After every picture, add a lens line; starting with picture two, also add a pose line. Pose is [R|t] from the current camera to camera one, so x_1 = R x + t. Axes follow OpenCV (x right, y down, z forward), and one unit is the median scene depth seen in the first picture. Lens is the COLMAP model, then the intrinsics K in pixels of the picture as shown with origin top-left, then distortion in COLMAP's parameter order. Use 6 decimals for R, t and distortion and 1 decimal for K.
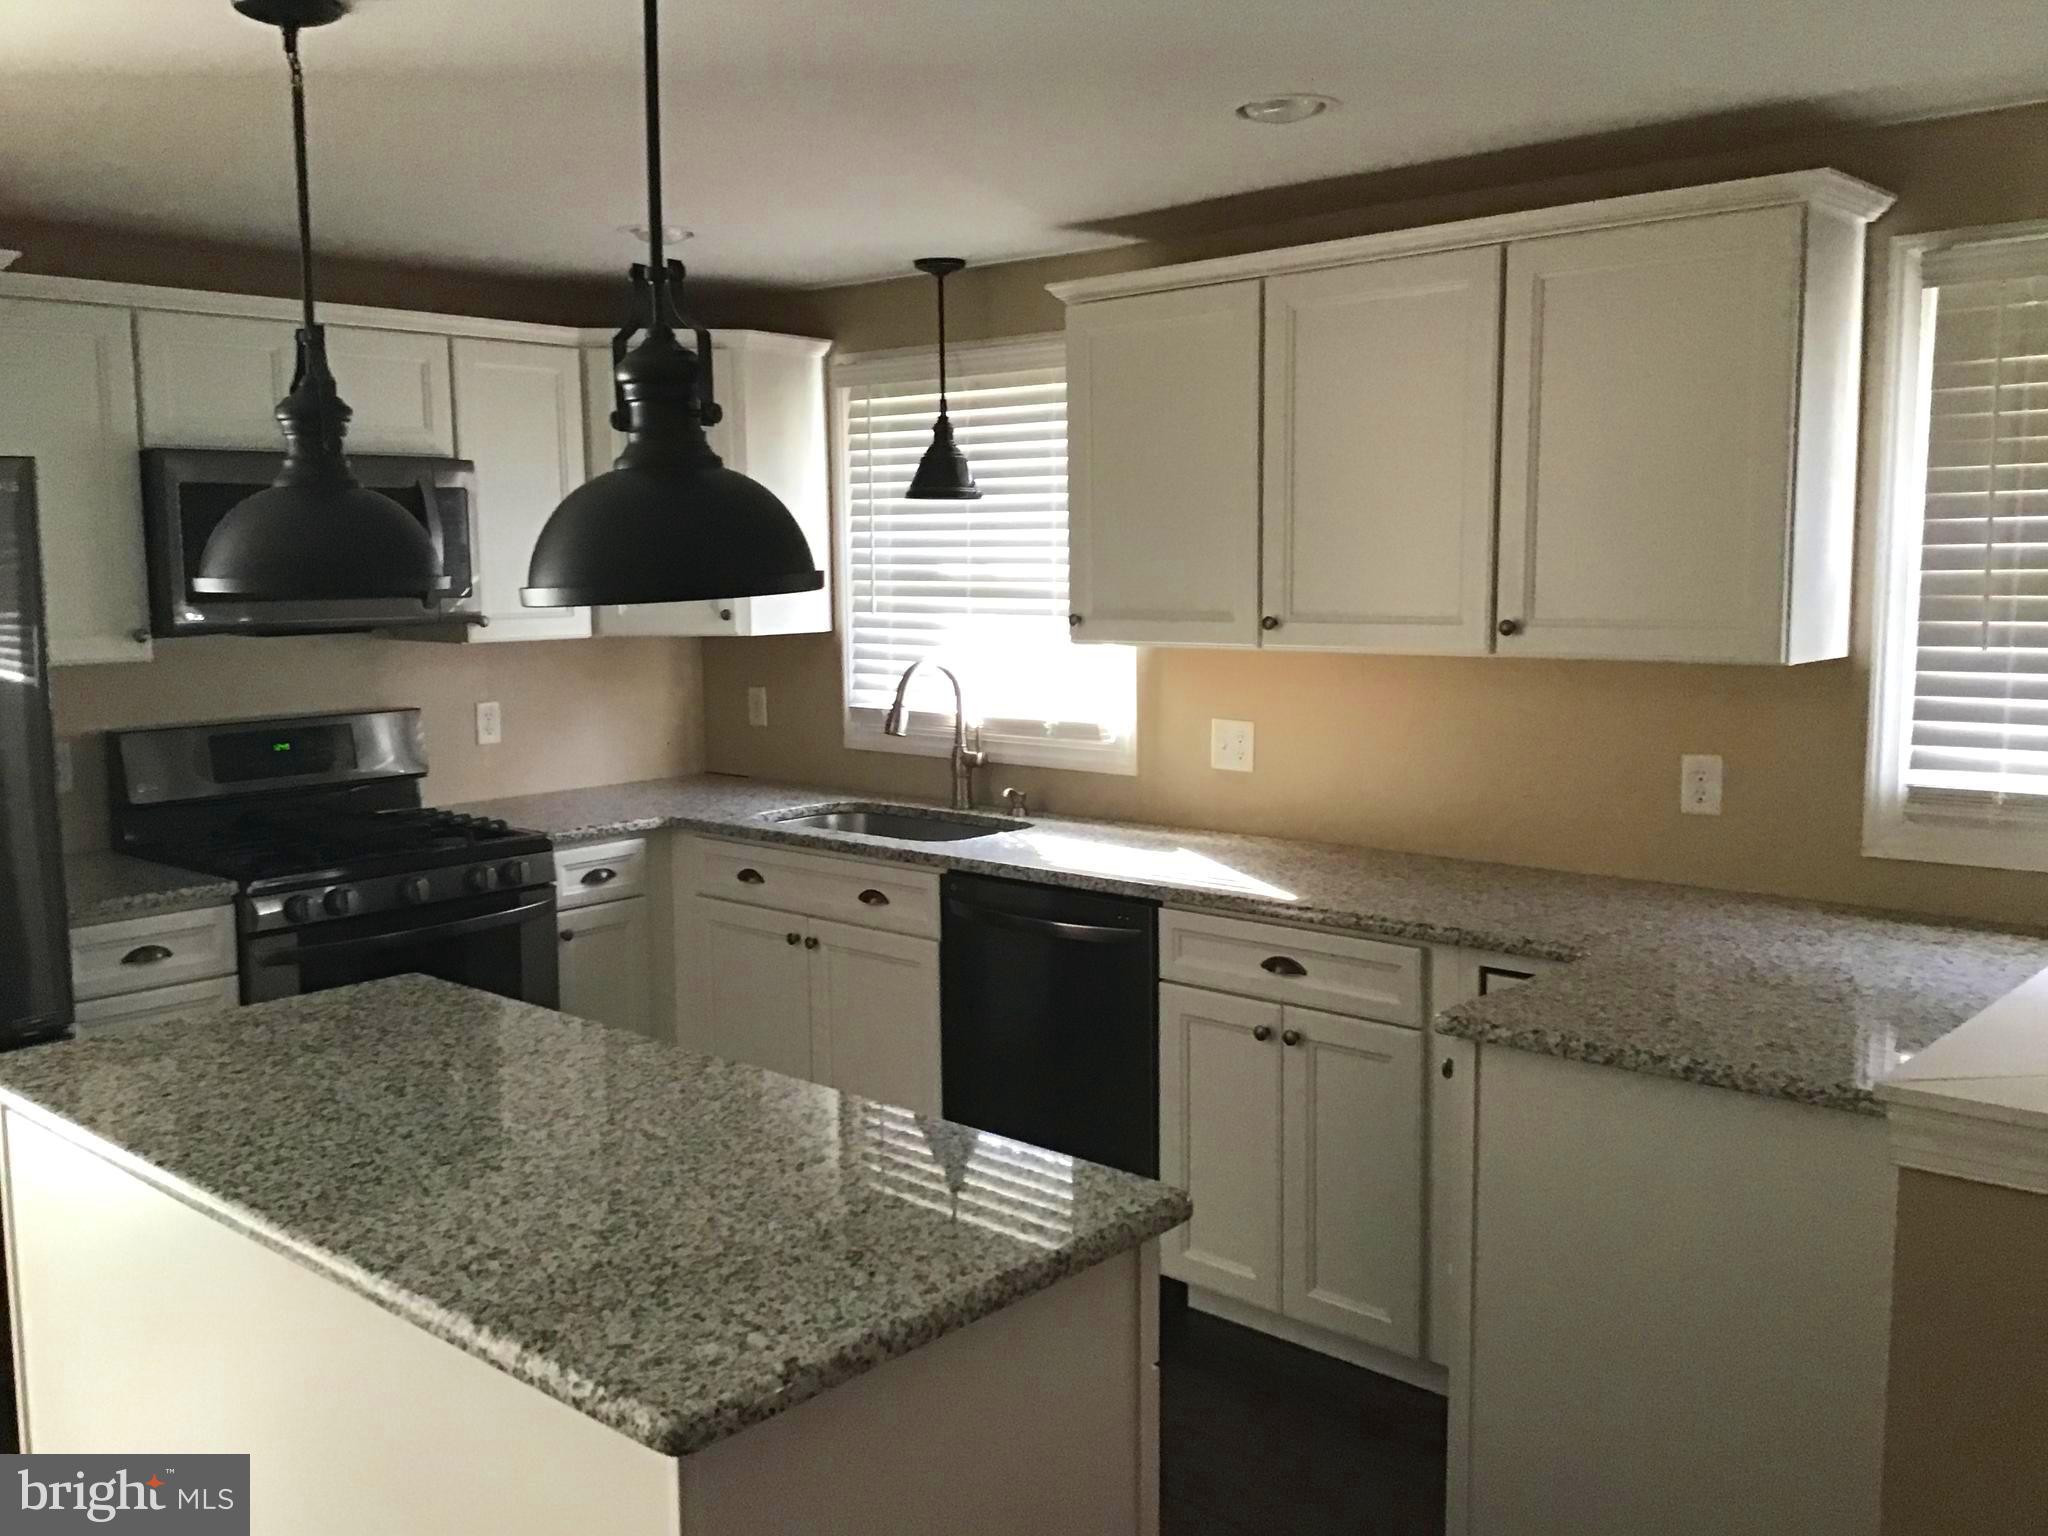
lens RADIAL K [[1836.1, 0, 1021.9], [0, 1836.1, 767.4], [0, 0, 1]] dist [0.130608, -0.234404]
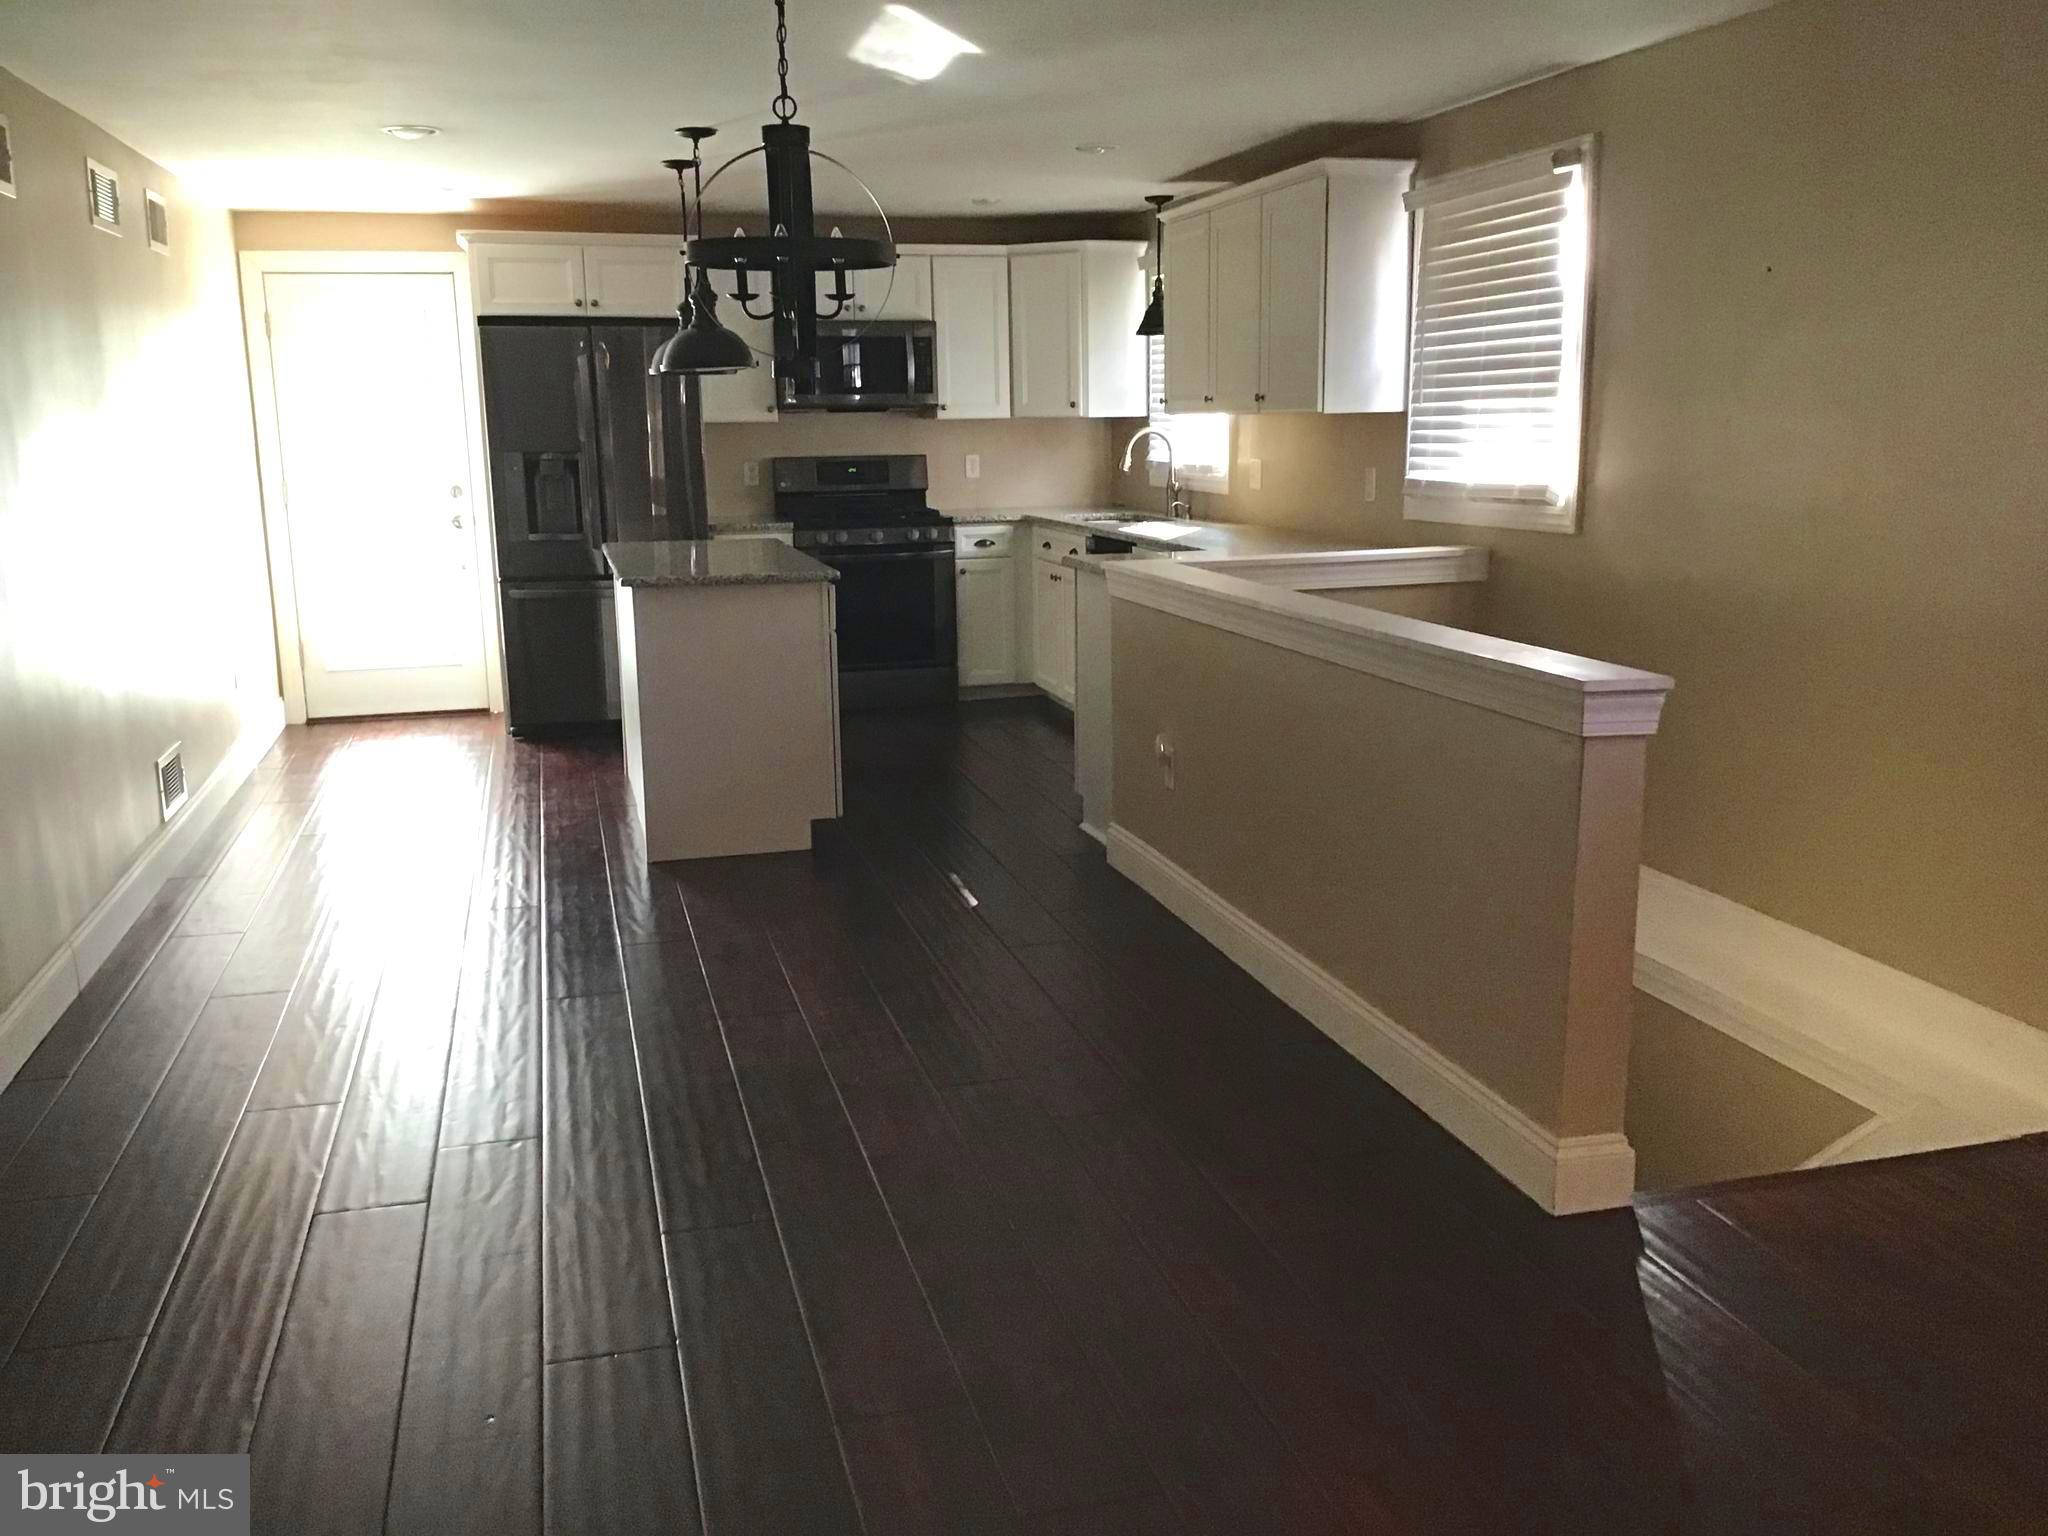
lens RADIAL K [[1836.1, 0, 1021.9], [0, 1836.1, 767.4], [0, 0, 1]] dist [0.130608, -0.234404]
pose [[0.837664, 0.103685, -0.536255, 0.894604], [-0.060126, 0.993354, 0.098145, 0.106003], [0.542867, -0.049969, 0.838331, -0.611947]]
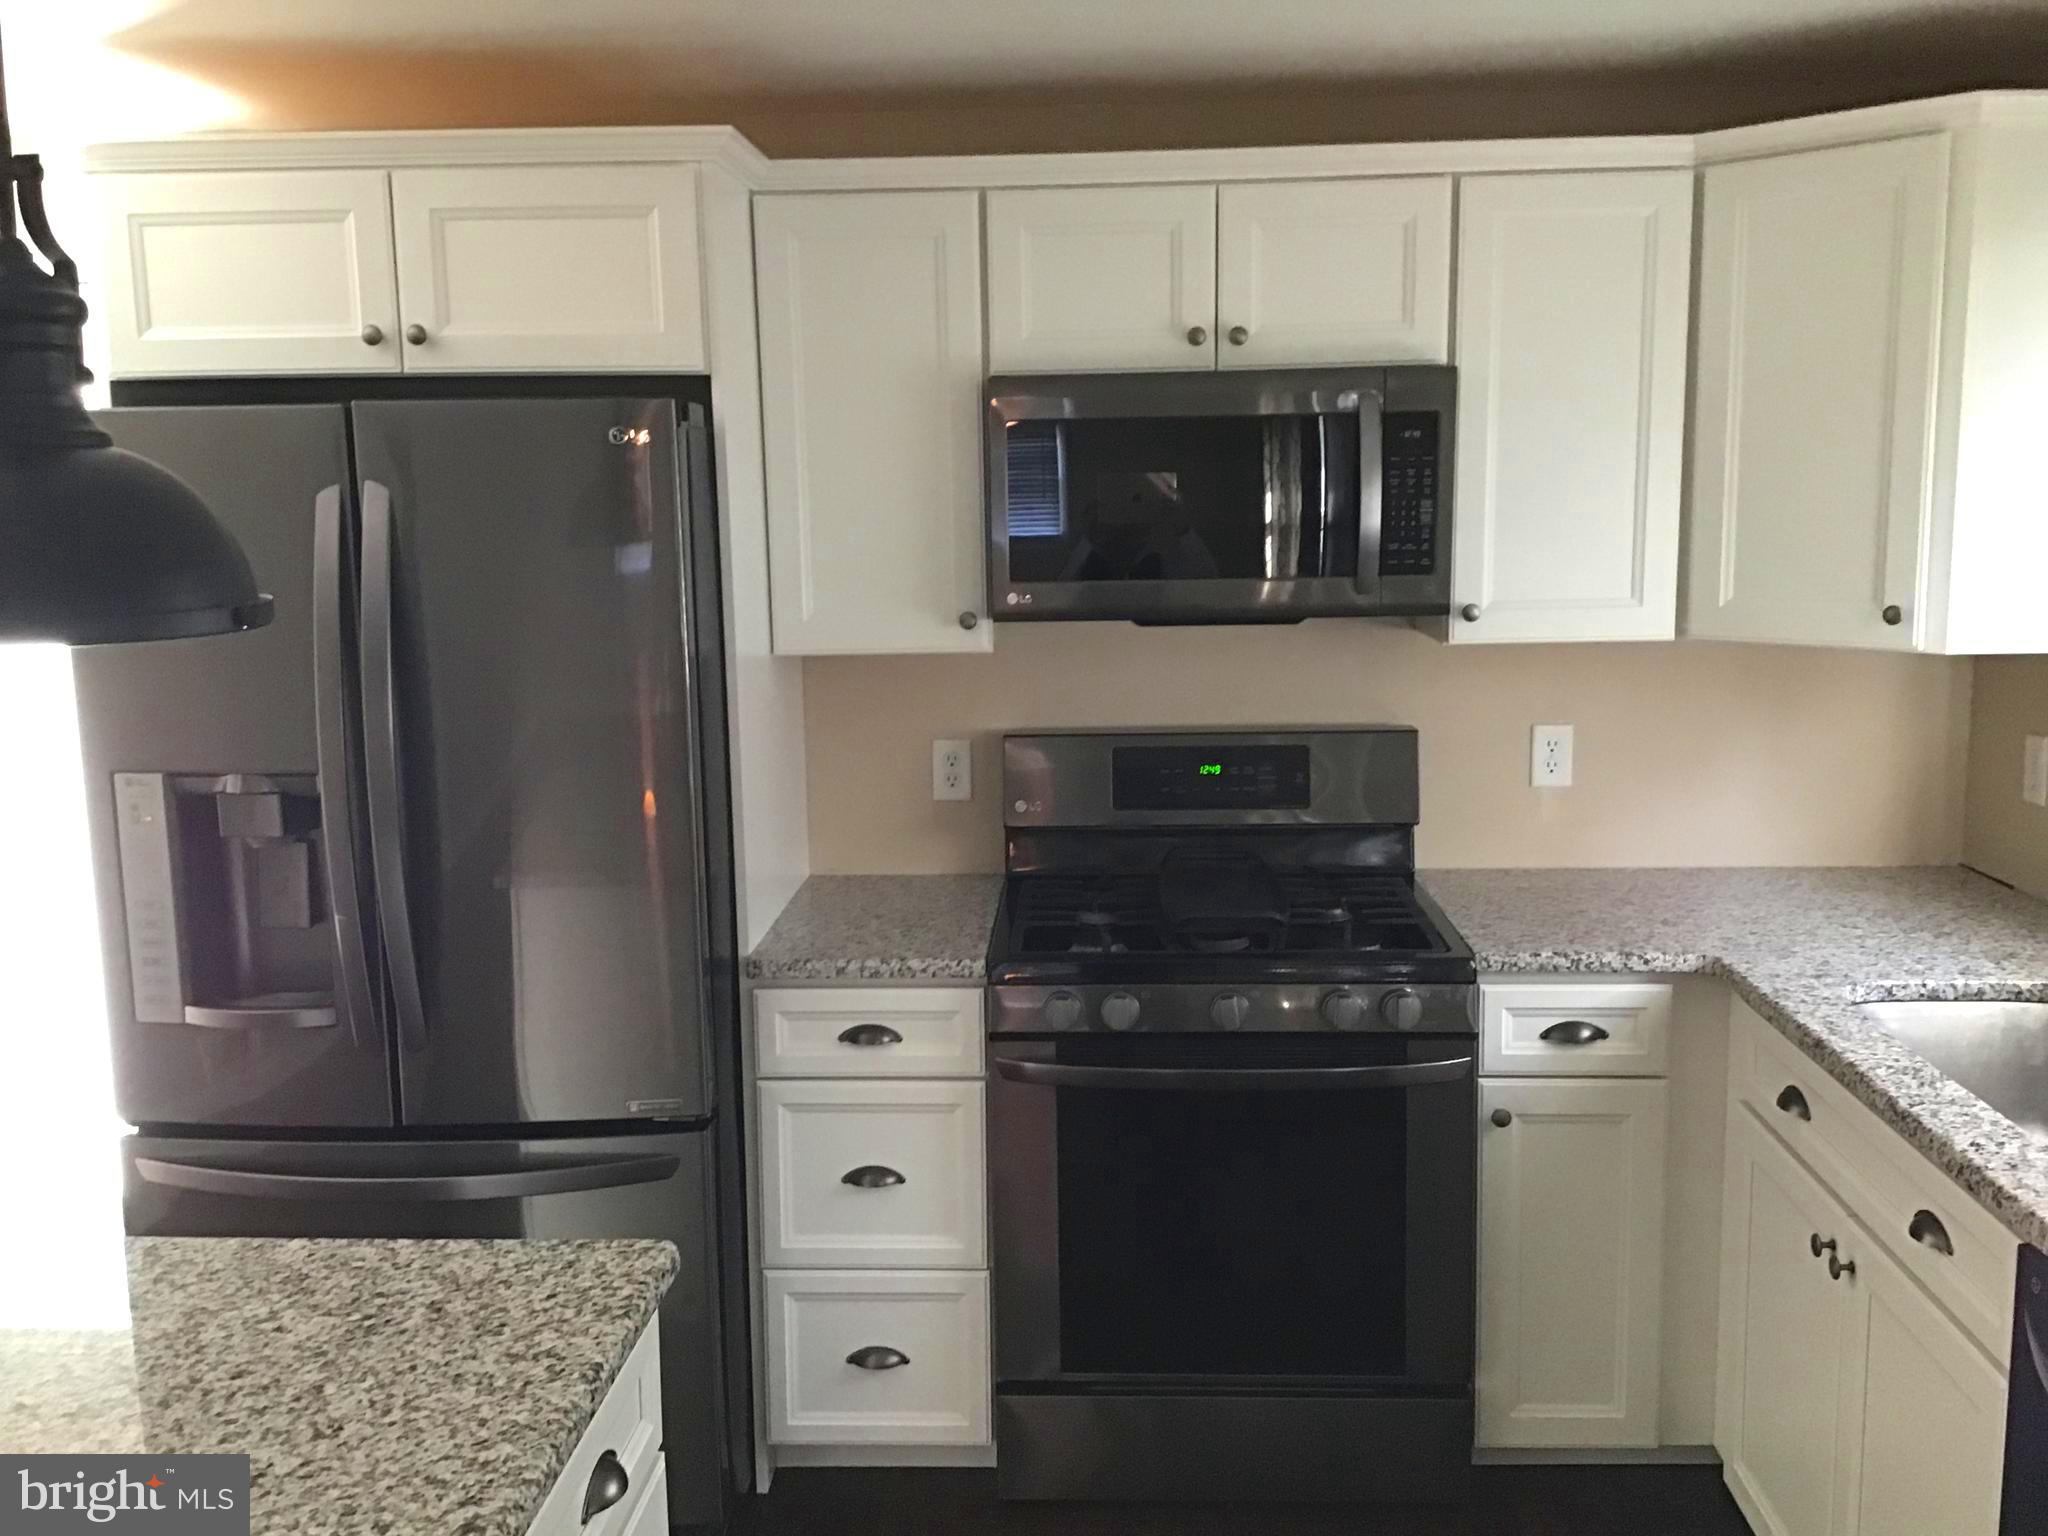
lens RADIAL K [[1836.1, 0, 1021.9], [0, 1836.1, 767.4], [0, 0, 1]] dist [0.130608, -0.234404]
pose [[0.623979, 0.117682, -0.772529, 0.132896], [-0.083262, 0.992980, 0.084013, -0.070504], [0.776993, 0.011900, 0.629397, 0.494818]]
